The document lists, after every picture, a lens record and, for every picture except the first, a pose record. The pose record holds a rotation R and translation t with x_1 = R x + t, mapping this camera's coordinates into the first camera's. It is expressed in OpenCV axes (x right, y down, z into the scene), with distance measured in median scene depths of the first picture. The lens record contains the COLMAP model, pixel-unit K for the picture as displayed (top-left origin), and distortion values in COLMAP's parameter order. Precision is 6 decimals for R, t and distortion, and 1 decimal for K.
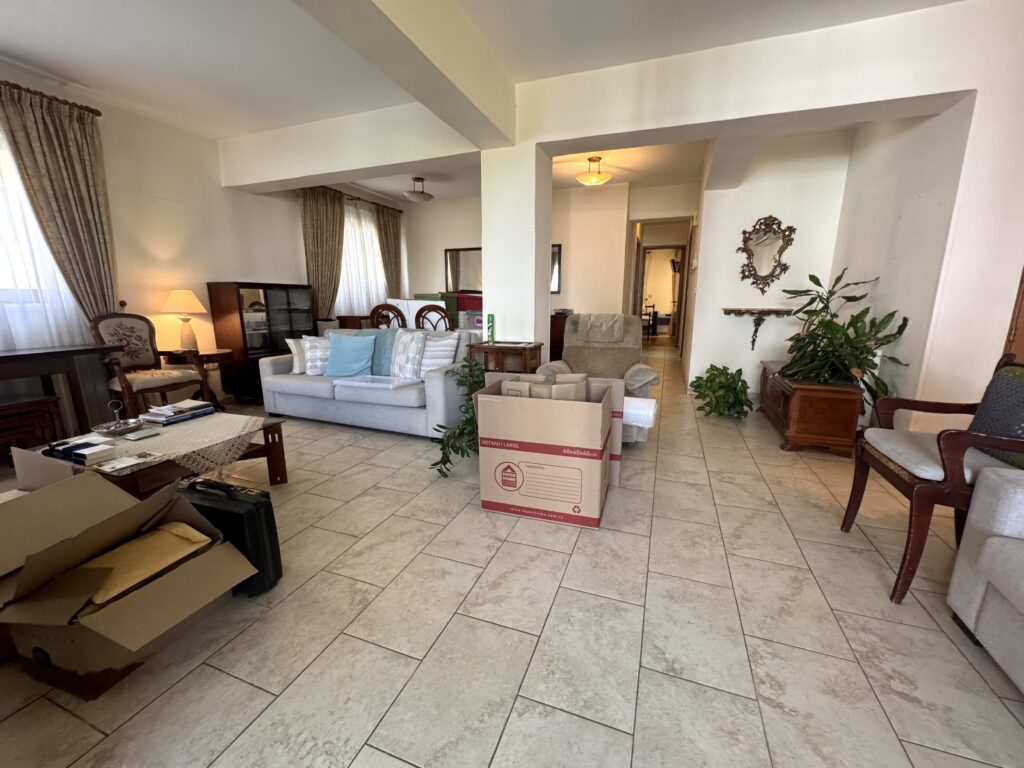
lens RADIAL K [[411.4, 0, 510.3], [0, 411.4, 385.6], [0, 0, 1]] dist [0.003044, 0.000408]
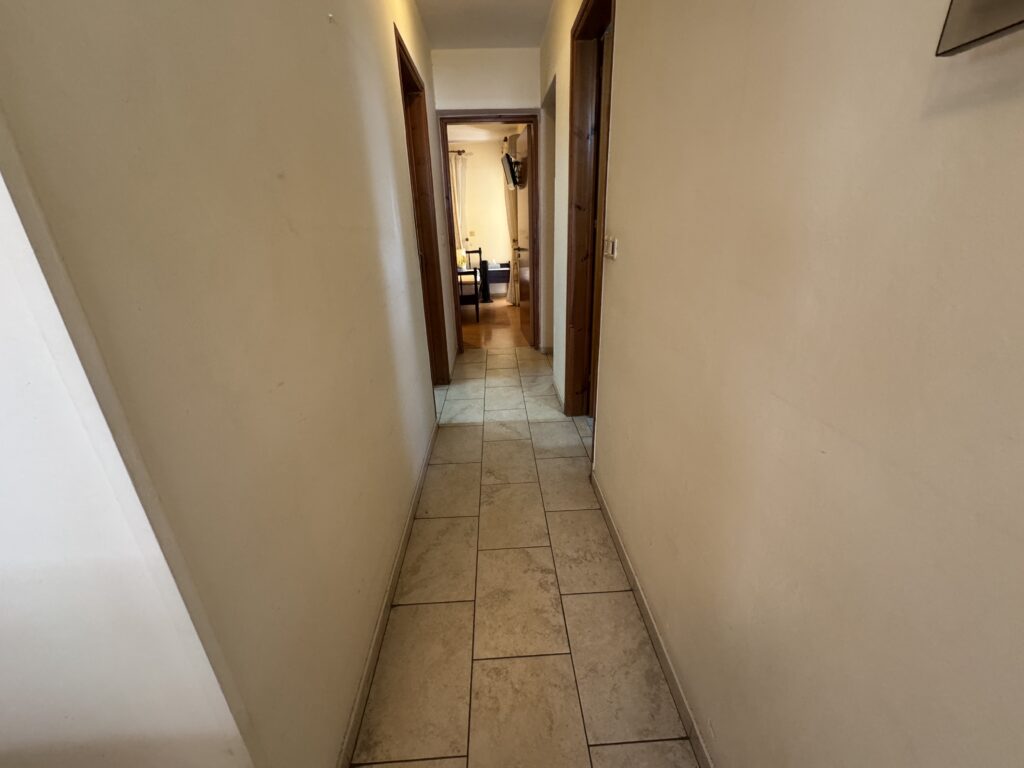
lens RADIAL K [[411.4, 0, 513.0], [0, 411.4, 383.7], [0, 0, 1]] dist [0.003044, 0.000408]
pose [[0.922754, -0.162292, 0.349551, 0.162669], [0.102089, 0.977542, 0.184364, -0.116754], [-0.371621, -0.134437, 0.918599, 0.437037]]
